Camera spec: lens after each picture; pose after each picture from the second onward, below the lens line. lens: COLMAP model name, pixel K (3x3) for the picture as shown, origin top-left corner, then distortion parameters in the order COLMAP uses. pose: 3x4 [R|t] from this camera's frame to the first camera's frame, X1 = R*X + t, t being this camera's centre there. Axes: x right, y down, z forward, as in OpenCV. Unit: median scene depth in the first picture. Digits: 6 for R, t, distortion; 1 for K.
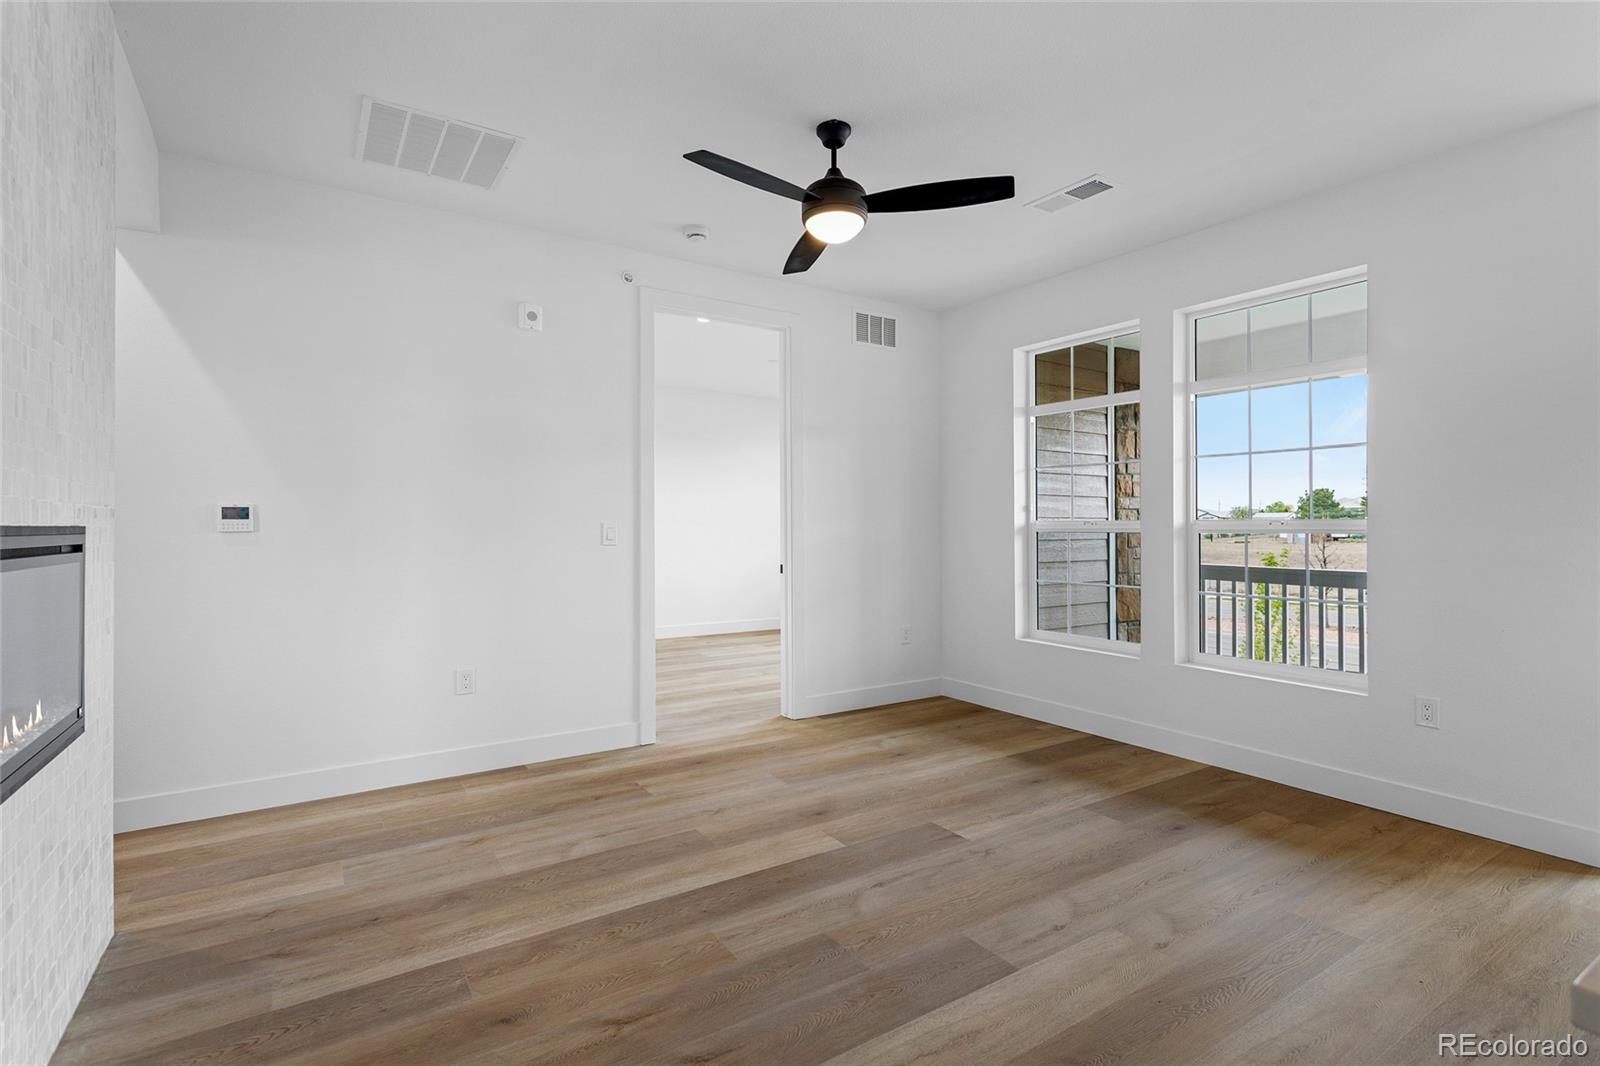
lens RADIAL K [[758.8, 0, 799.2], [0, 758.8, 524.5], [0, 0, 1]] dist [0.002682, 0.001117]
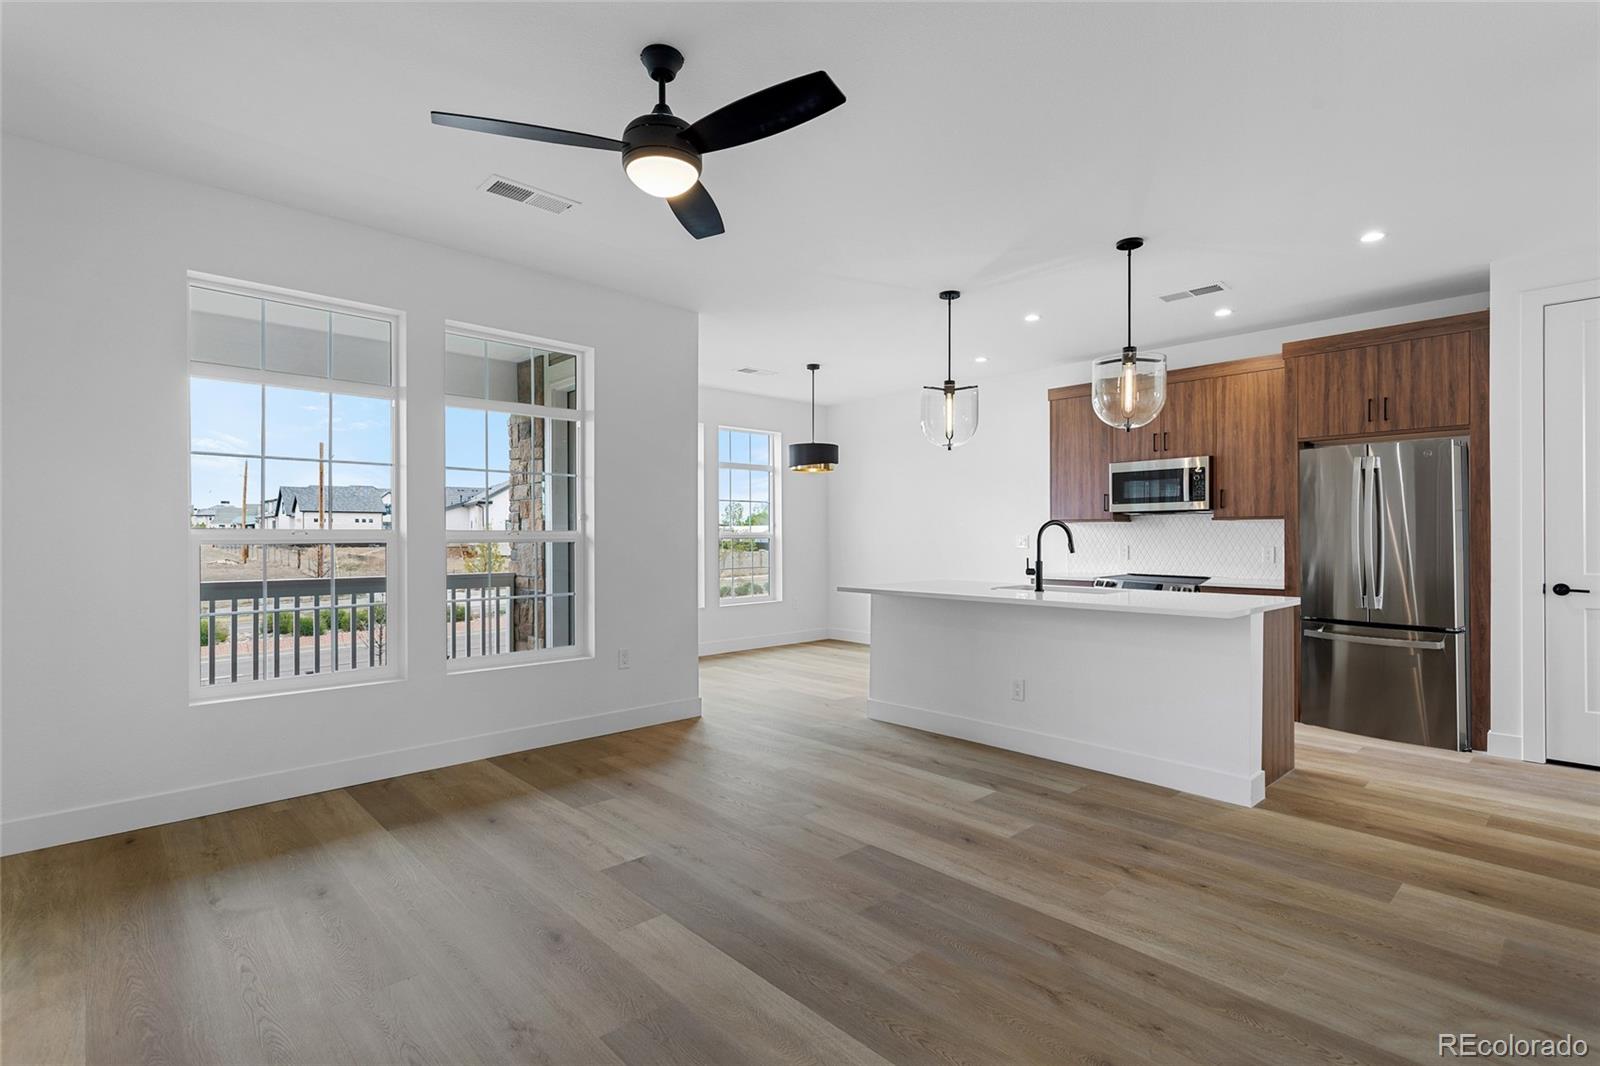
lens RADIAL K [[766.3, 0, 800.0], [0, 766.3, 533.0], [0, 0, 1]] dist [0.002739, 0.000611]
pose [[-0.175131, 0.002552, 0.984542, -0.752143], [-0.001770, 0.999994, -0.002907, -0.001043], [-0.984544, -0.002252, -0.175125, 0.928163]]
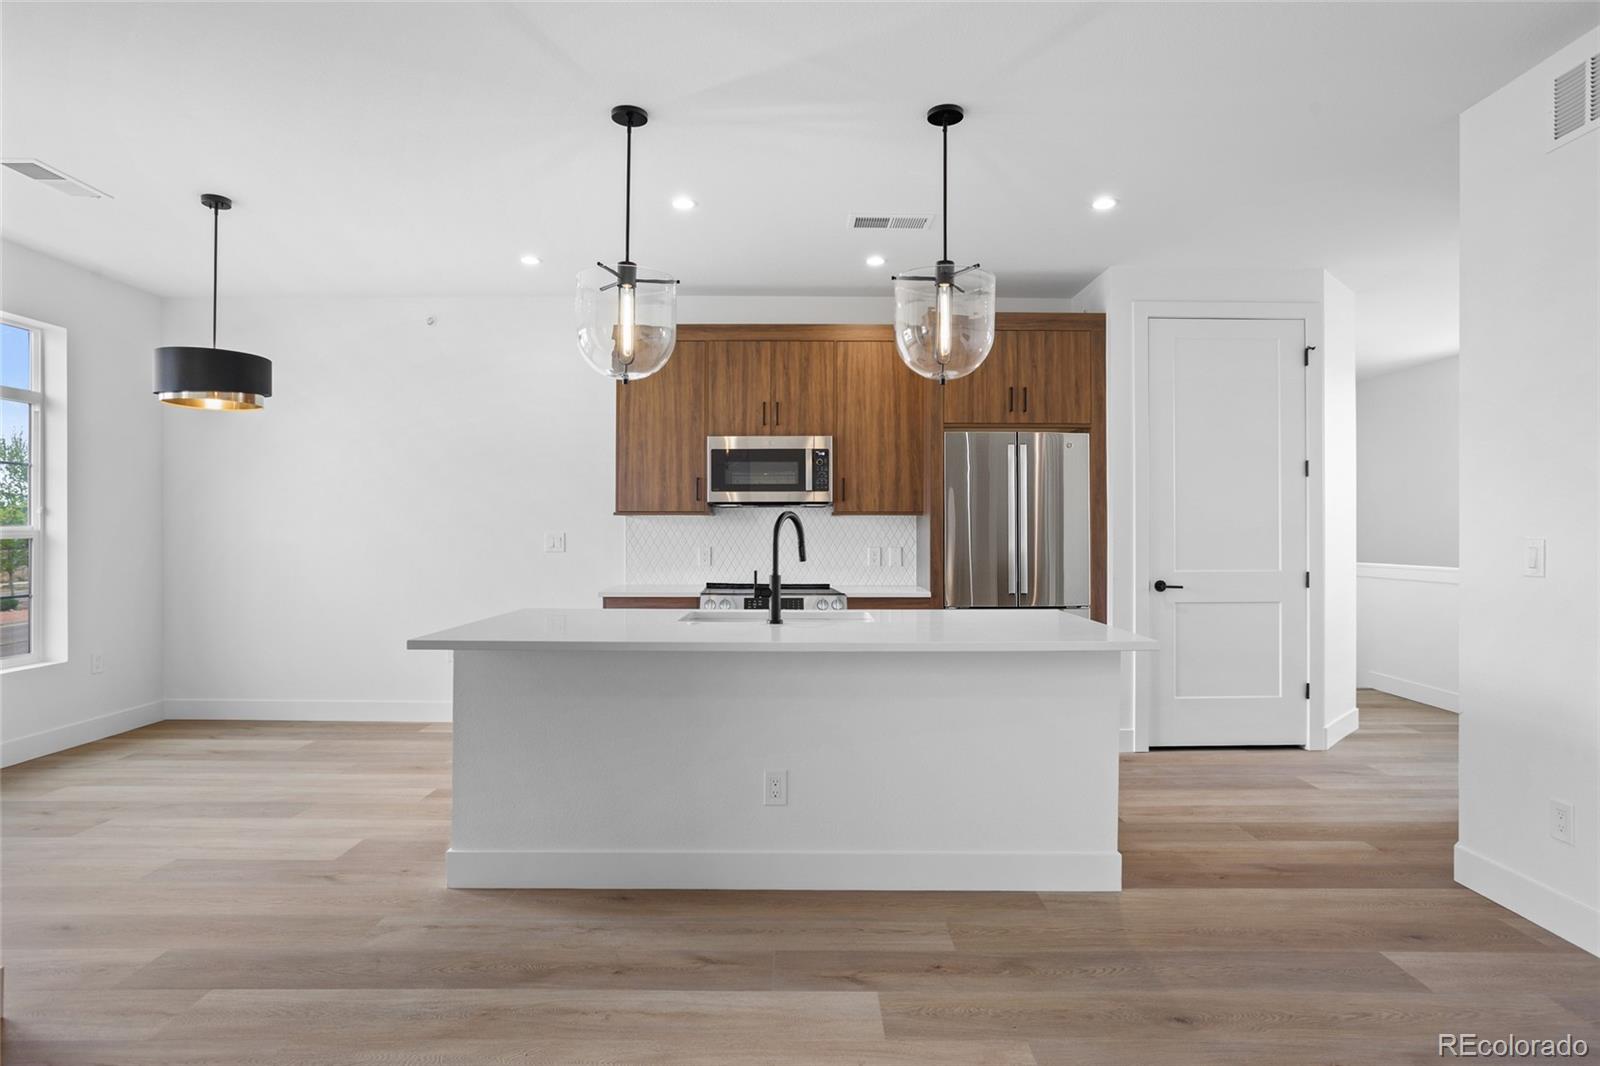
lens RADIAL K [[867.2, 0, 802.9], [0, 867.2, 527.1], [0, 0, 1]] dist [-0.058743, 0.045397]
pose [[-0.840002, 0.000706, 0.542583, 0.007323], [-0.004014, 0.999964, -0.007515, -0.003088], [-0.542569, -0.008490, -0.839969, 1.081366]]
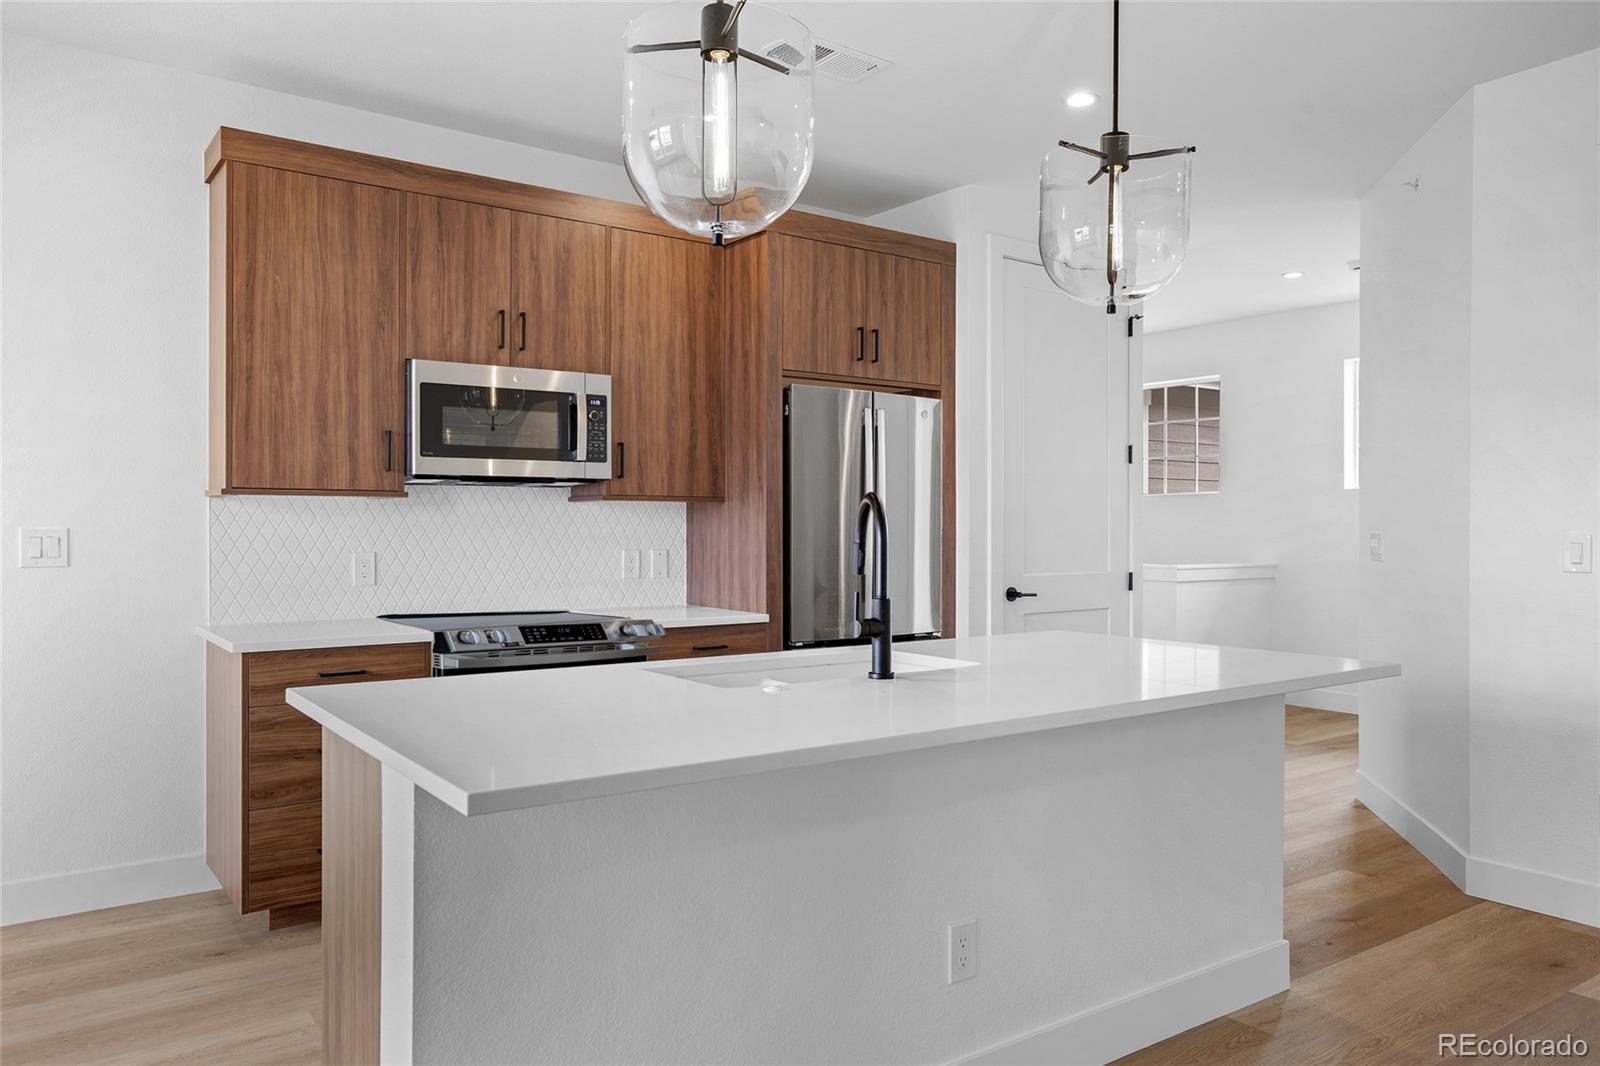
lens RADIAL K [[1128.6, 0, 800.0], [0, 1128.6, 527.1], [0, 0, 1]] dist [-0.000540, 0.003482]
pose [[-0.998740, -0.002619, -0.050120, 0.694903], [-0.002411, 0.999988, -0.004198, -0.000707], [0.050130, -0.004072, -0.998734, 1.041082]]
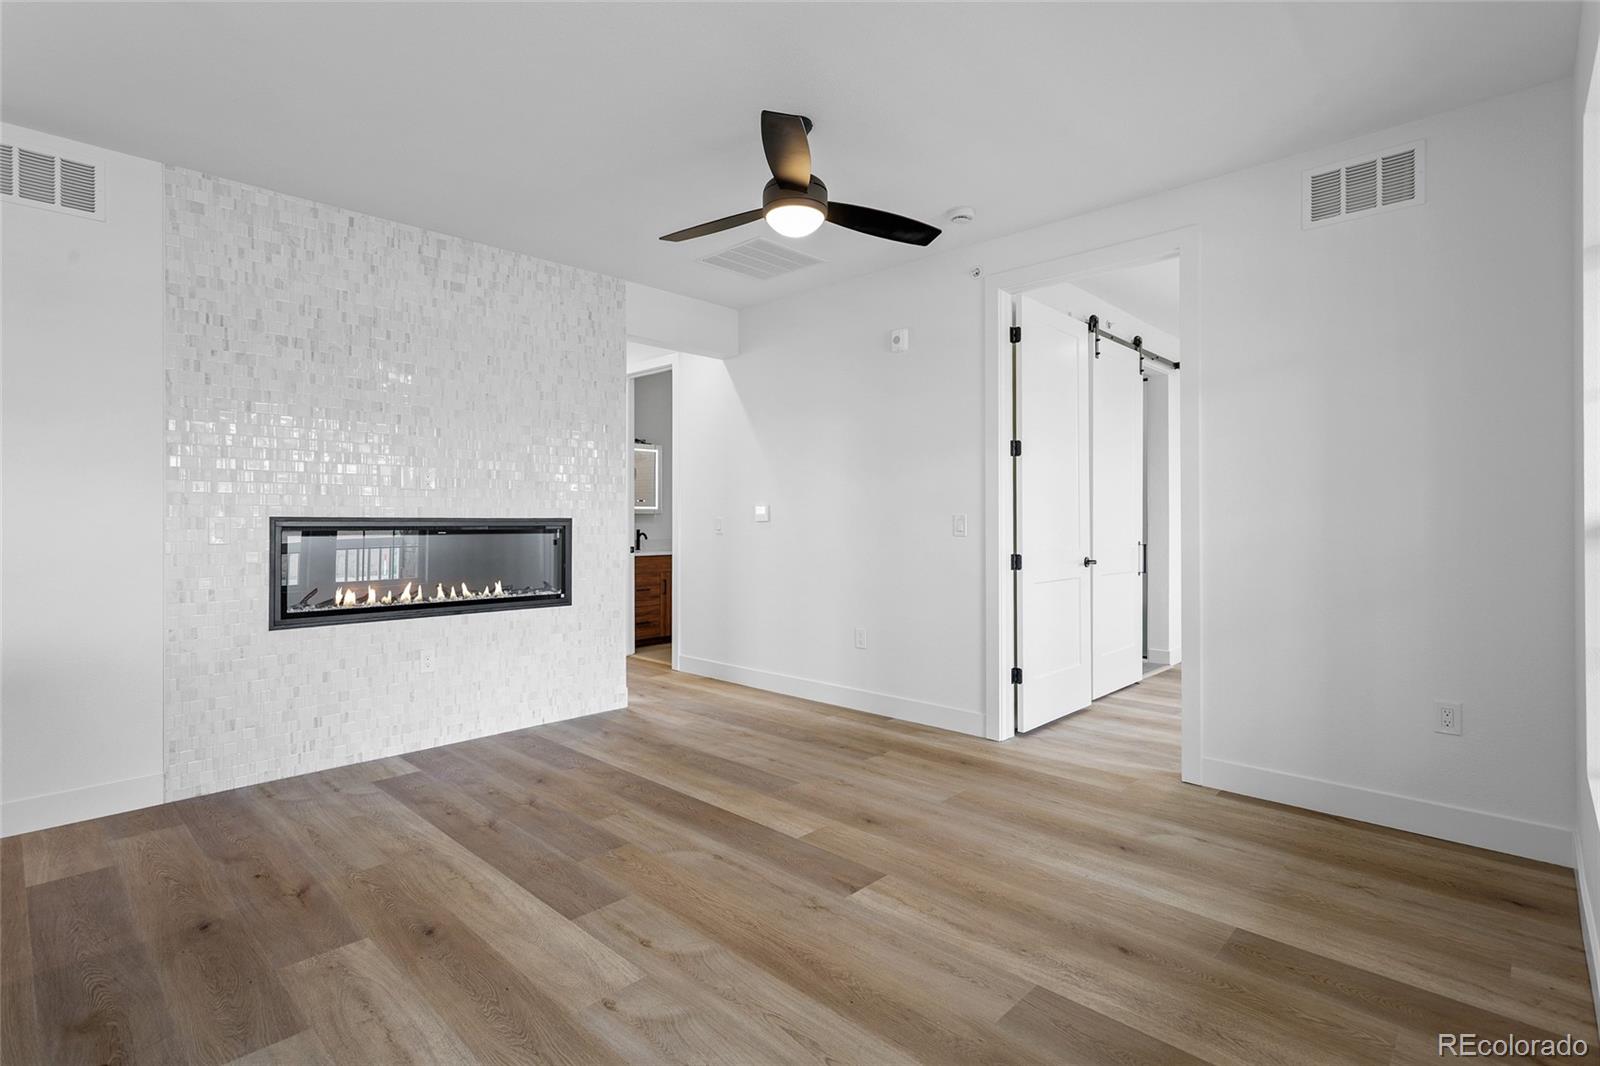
lens RADIAL K [[774.2, 0, 795.0], [0, 774.2, 518.1], [0, 0, 1]] dist [0.002093, 0.001011]
pose [[0.224706, -0.000247, -0.974427, 0.975157], [0.002825, 0.999996, 0.000398, 0.002189], [0.974423, -0.002842, 0.224706, 0.713436]]
